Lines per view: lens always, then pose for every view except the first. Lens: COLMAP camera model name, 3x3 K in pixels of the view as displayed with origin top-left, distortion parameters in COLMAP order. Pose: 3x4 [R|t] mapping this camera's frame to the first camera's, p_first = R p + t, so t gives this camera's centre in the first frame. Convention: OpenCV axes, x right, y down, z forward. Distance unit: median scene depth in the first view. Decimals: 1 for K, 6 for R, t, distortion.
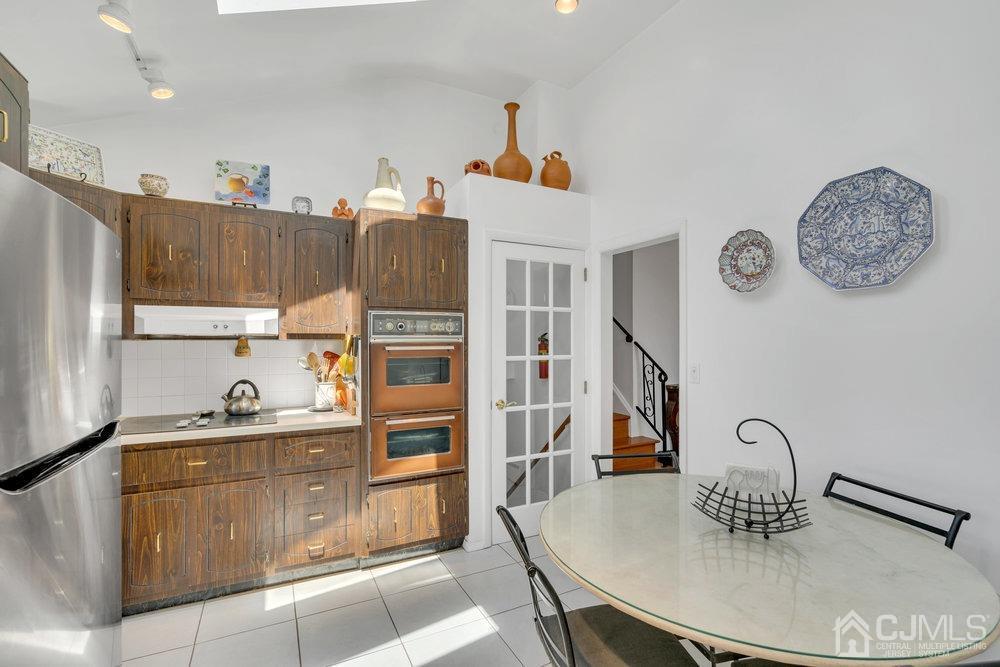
lens RADIAL K [[448.7, 0, 502.7], [0, 448.7, 337.1], [0, 0, 1]] dist [-0.002068, -0.000177]
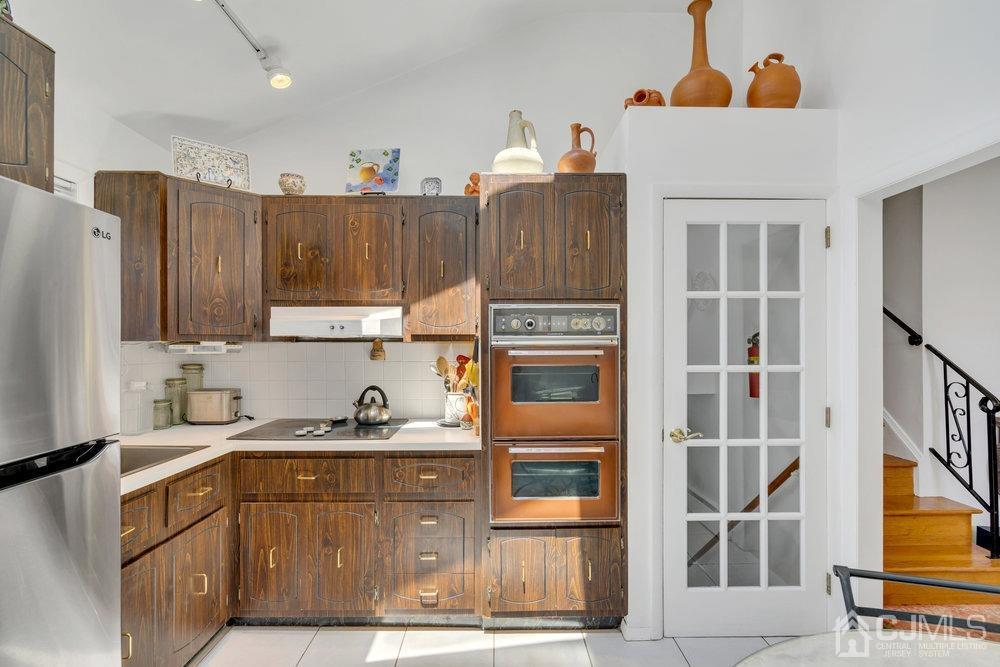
lens RADIAL K [[455.1, 0, 502.6], [0, 455.1, 341.8], [0, 0, 1]] dist [-0.003185, 0.000720]
pose [[0.898899, -0.001423, -0.438154, 0.063975], [0.003797, 0.999982, 0.004543, 0.002483], [0.438140, -0.005747, 0.898888, 0.271900]]
